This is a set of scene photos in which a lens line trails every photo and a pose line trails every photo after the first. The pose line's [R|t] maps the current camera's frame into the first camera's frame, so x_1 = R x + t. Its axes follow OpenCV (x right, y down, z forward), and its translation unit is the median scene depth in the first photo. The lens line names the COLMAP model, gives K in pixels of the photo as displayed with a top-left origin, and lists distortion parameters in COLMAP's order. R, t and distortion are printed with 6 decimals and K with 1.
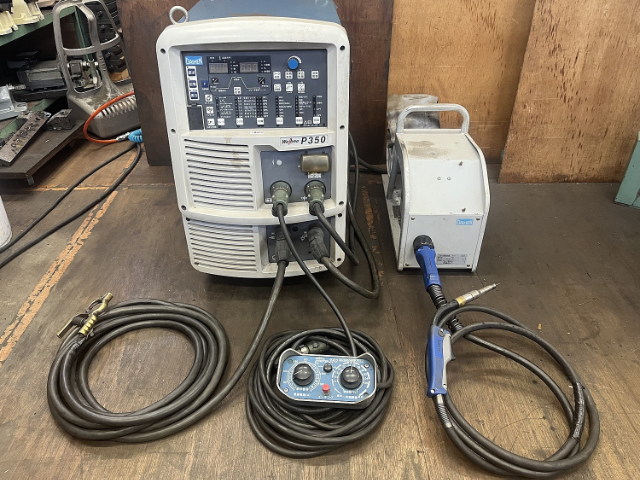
lens RADIAL K [[480.4, 0, 317.5], [0, 480.4, 243.1], [0, 0, 1]] dist [0.048732, -0.089898]
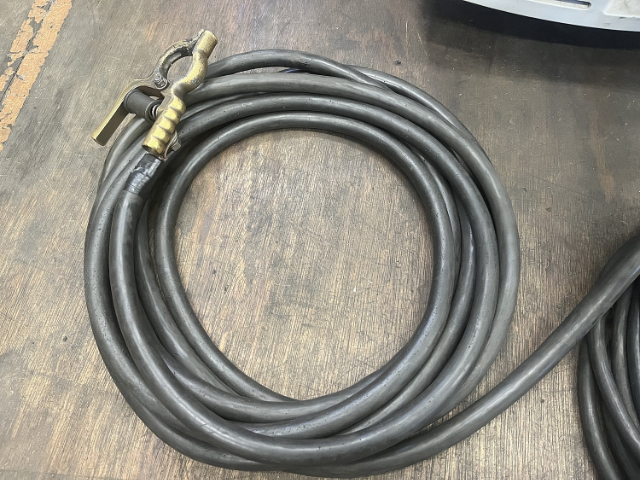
lens RADIAL K [[480.4, 0, 317.5], [0, 480.4, 243.1], [0, 0, 1]] dist [0.048732, -0.089898]
pose [[0.984859, 0.151865, -0.083604, -0.302766], [-0.081552, 0.831438, 0.549600, 0.027731], [0.152976, -0.534460, 0.831234, 0.636978]]
